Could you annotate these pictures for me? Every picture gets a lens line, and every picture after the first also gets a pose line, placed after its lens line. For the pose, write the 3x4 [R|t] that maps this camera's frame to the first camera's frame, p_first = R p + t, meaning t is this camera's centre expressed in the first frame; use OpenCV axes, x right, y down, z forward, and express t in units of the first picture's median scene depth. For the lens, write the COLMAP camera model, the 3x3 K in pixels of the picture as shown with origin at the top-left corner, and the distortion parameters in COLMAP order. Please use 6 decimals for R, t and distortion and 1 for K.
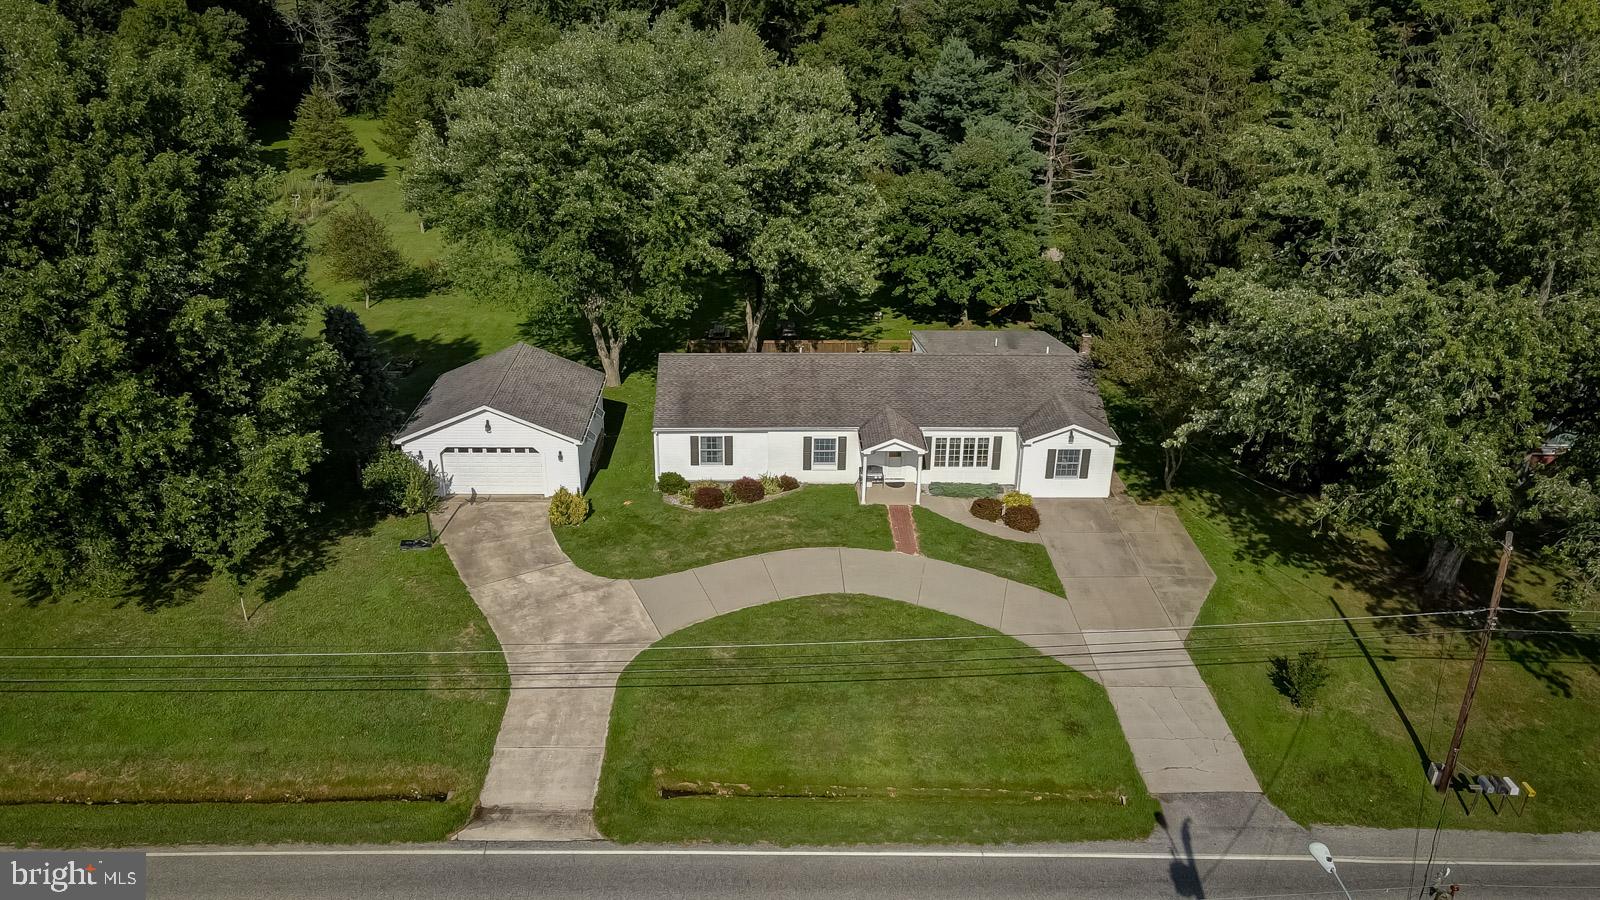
lens RADIAL K [[1196.5, 0, 800.0], [0, 1196.5, 450.0], [0, 0, 1]] dist [-0.062807, 0.246423]
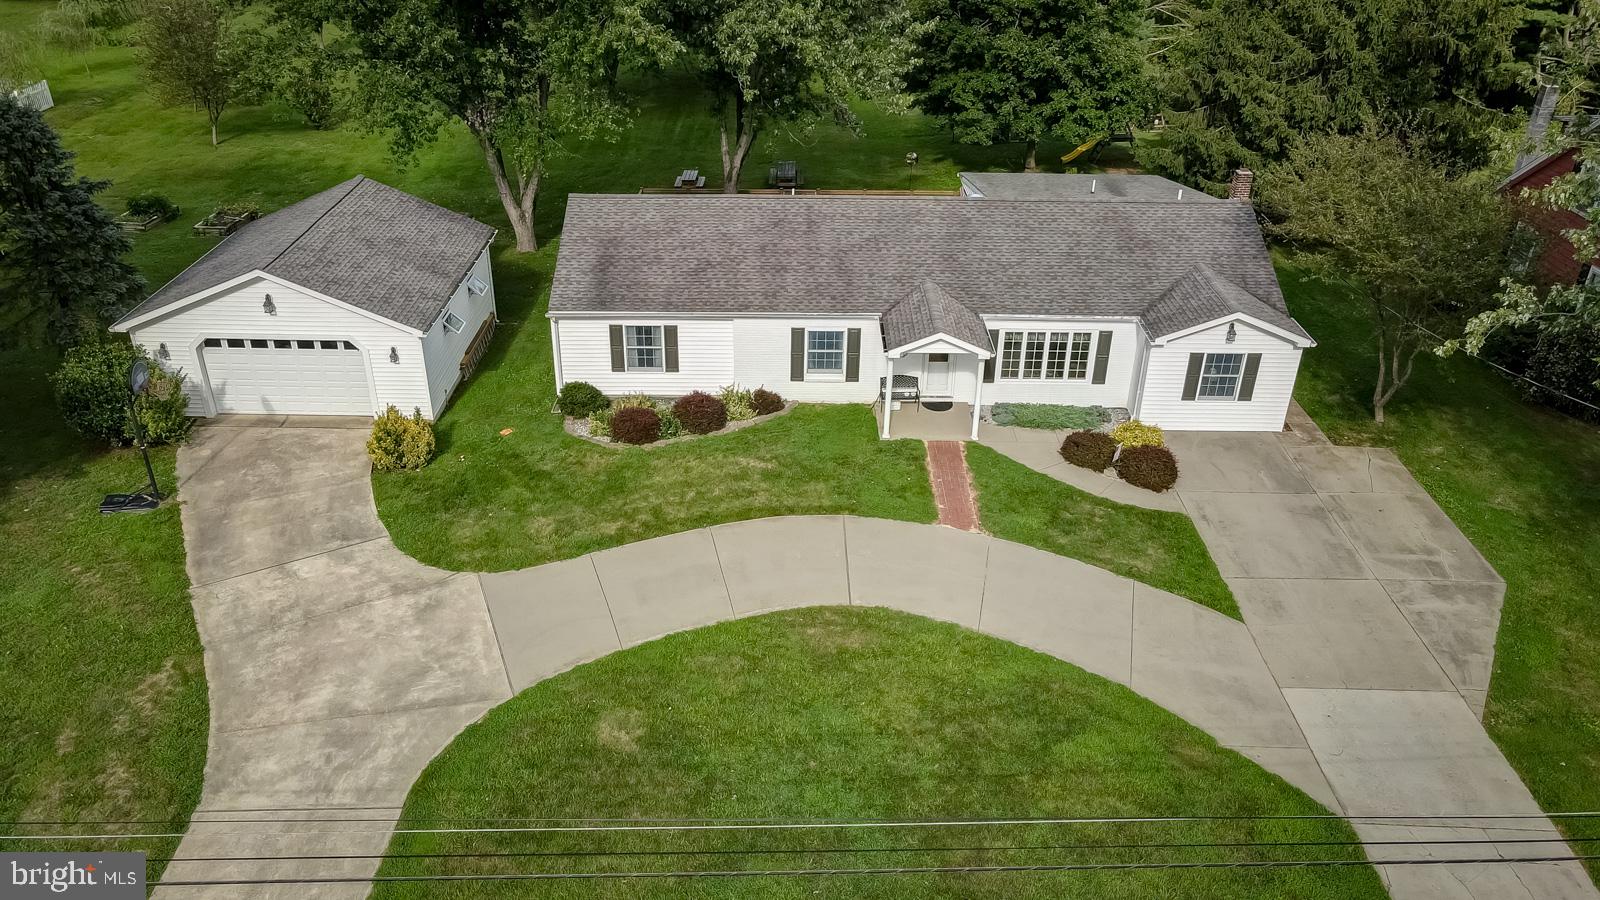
lens RADIAL K [[1196.5, 0, 800.0], [0, 1196.5, 450.0], [0, 0, 1]] dist [-0.062807, 0.246423]
pose [[0.999741, 0.012416, -0.019063, 0.020370], [-0.010608, 0.995687, 0.092167, -0.005163], [0.020125, -0.091941, 0.995561, 0.382953]]
